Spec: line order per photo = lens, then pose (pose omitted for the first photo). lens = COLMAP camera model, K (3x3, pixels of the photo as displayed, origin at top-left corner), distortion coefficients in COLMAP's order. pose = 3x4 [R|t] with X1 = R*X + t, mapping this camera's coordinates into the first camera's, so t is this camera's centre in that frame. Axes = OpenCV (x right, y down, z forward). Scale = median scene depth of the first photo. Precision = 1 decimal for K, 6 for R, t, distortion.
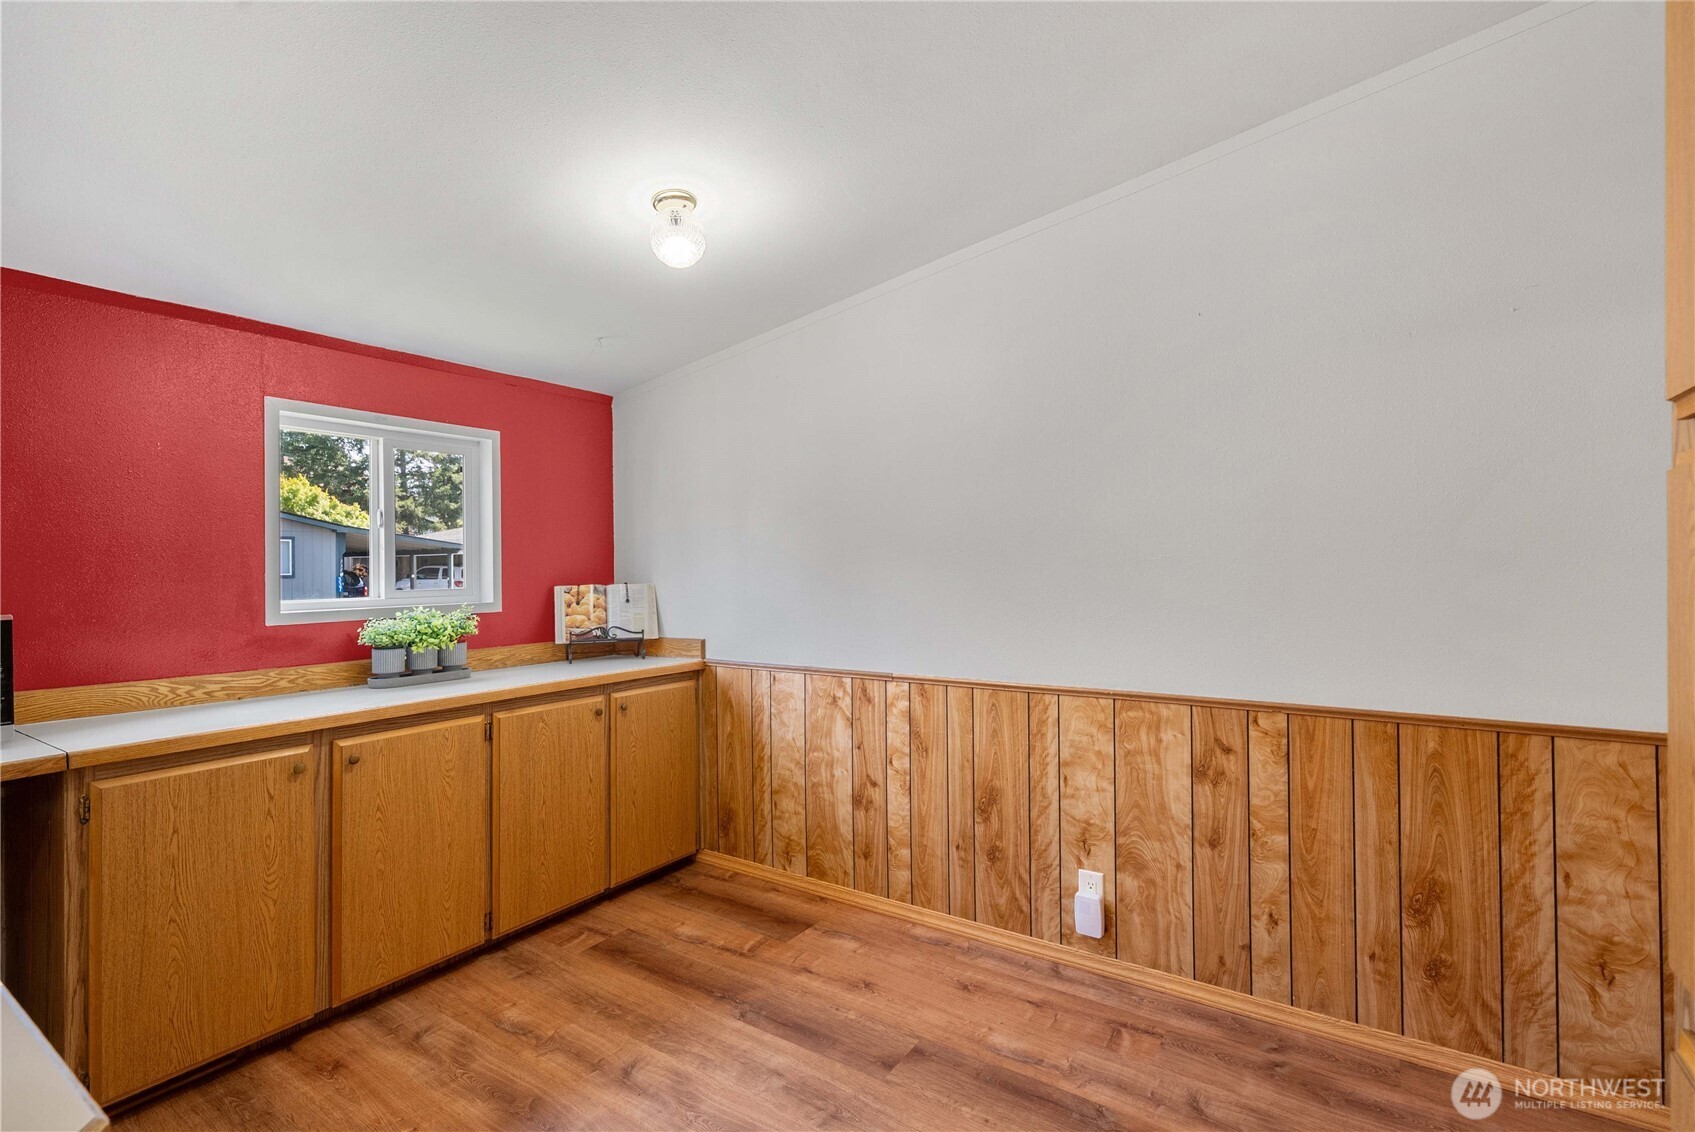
lens RADIAL K [[816.9, 0, 795.8], [0, 816.9, 565.4], [0, 0, 1]] dist [-0.001542, 0.000371]
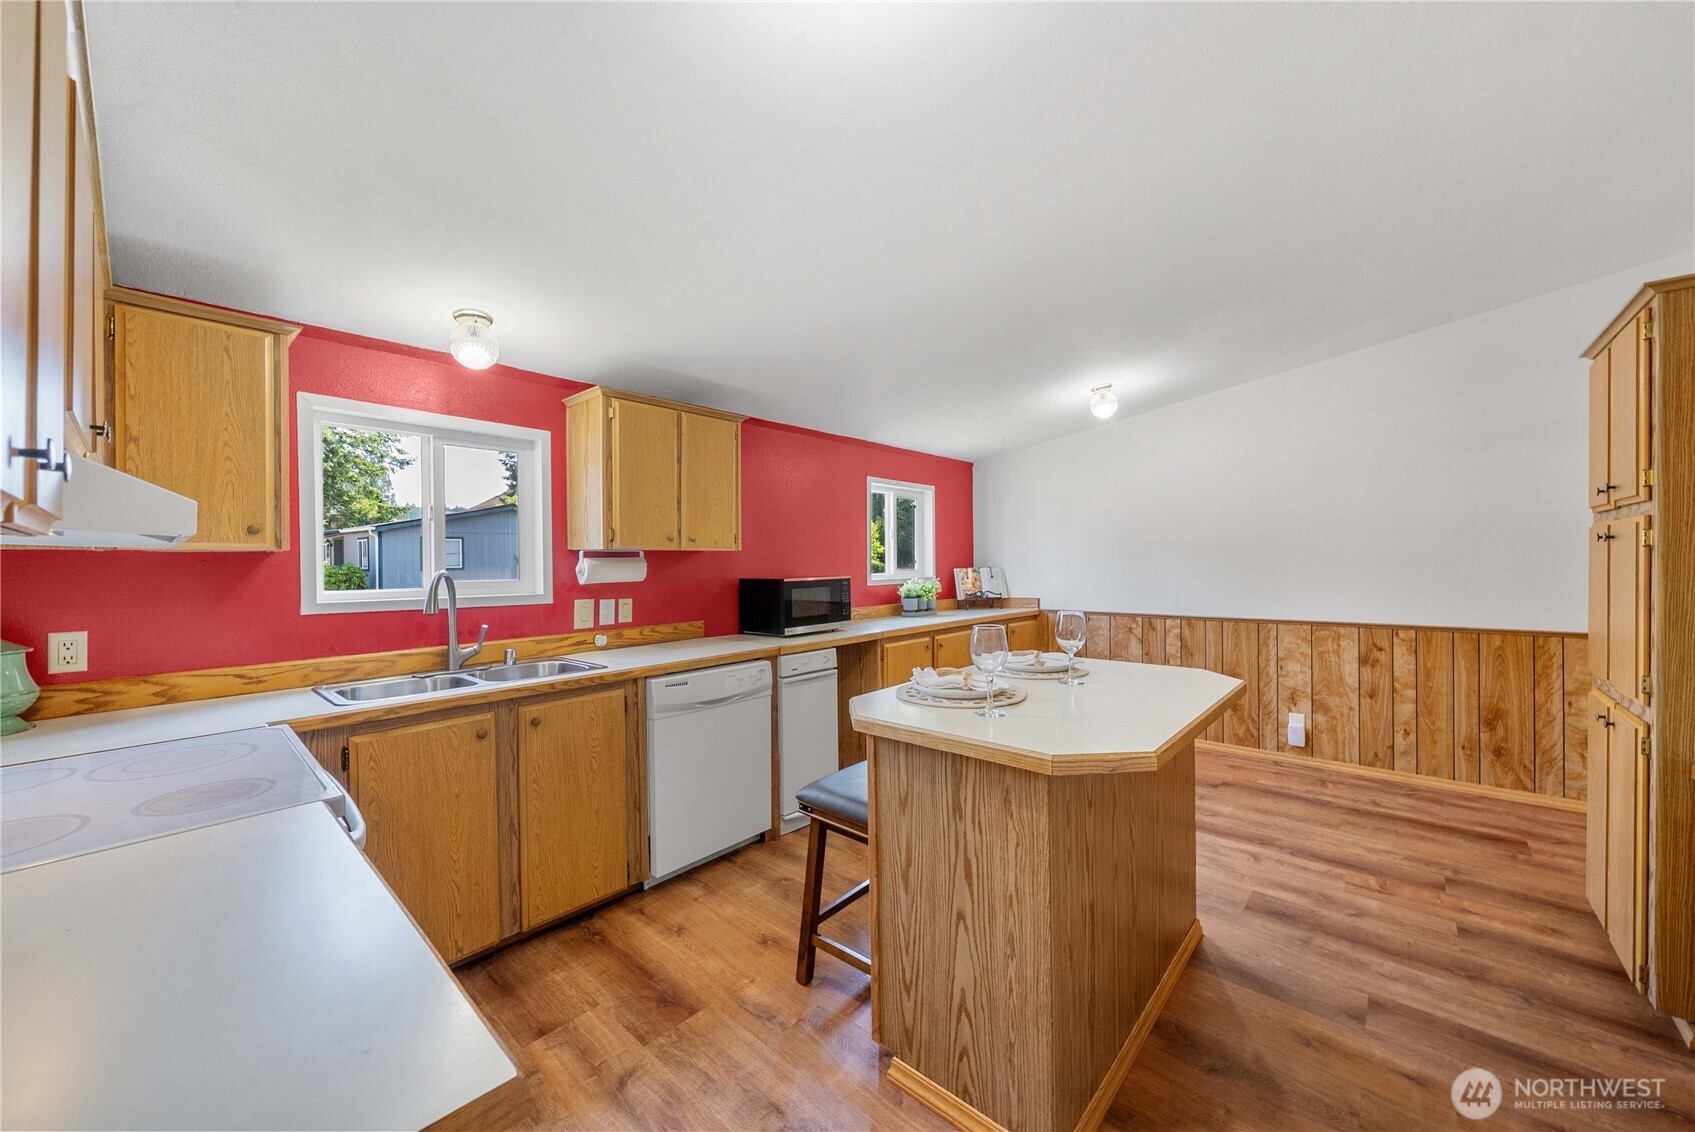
lens RADIAL K [[599.6, 0, 867.5], [0, 599.6, 564.4], [0, 0, 1]] dist [-0.002784, -0.000171]
pose [[0.991559, 0.002516, -0.129631, -0.523893], [-0.001551, 0.999970, 0.007544, 0.009646], [0.129646, -0.007279, 0.991534, -0.609245]]
